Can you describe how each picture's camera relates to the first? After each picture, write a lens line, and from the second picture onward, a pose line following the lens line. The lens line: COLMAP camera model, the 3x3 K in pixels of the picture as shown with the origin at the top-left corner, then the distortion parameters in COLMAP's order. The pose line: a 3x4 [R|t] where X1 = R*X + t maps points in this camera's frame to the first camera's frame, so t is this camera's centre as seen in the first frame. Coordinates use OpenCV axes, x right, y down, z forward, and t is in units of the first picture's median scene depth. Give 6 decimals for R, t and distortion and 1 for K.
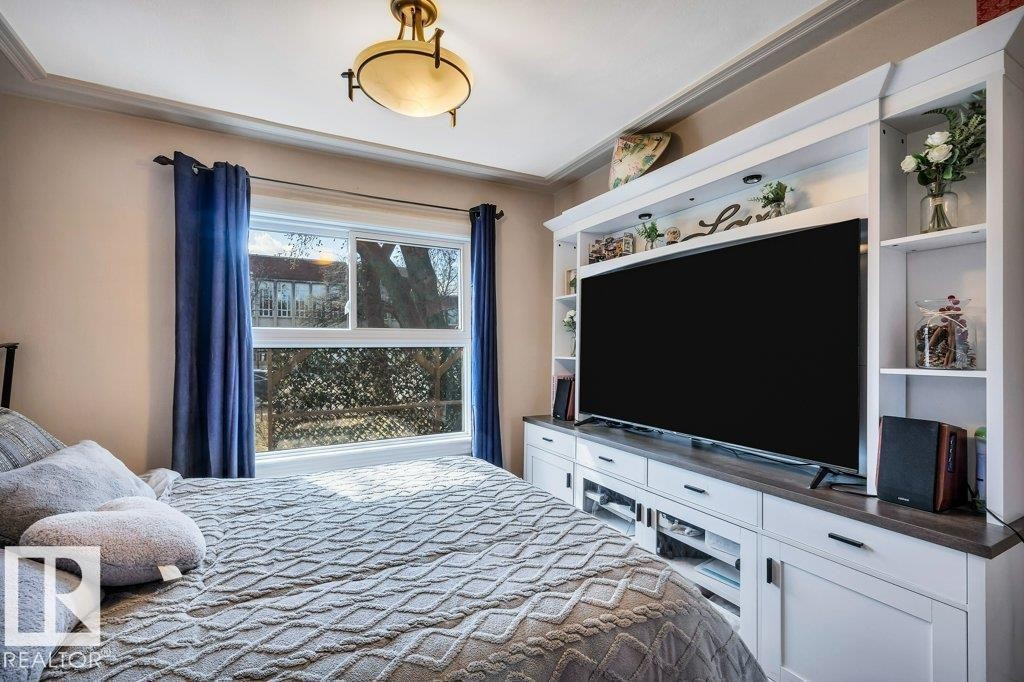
lens RADIAL K [[445.0, 0, 514.5], [0, 445.0, 351.4], [0, 0, 1]] dist [-0.000495, -0.000037]
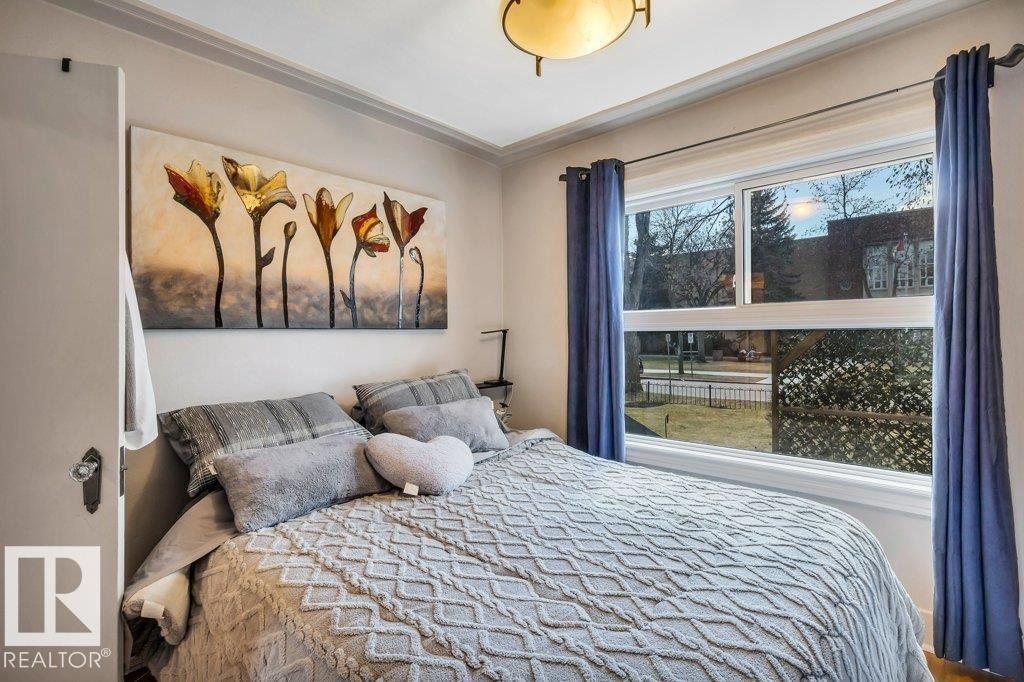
lens RADIAL K [[502.1, 0, 509.9], [0, 502.1, 333.3], [0, 0, 1]] dist [-0.004932, -0.000822]
pose [[0.298699, -0.000256, -0.954347, 0.563363], [0.003521, 0.999993, 0.000834, -0.005585], [0.954341, -0.003610, 0.298698, 0.529736]]
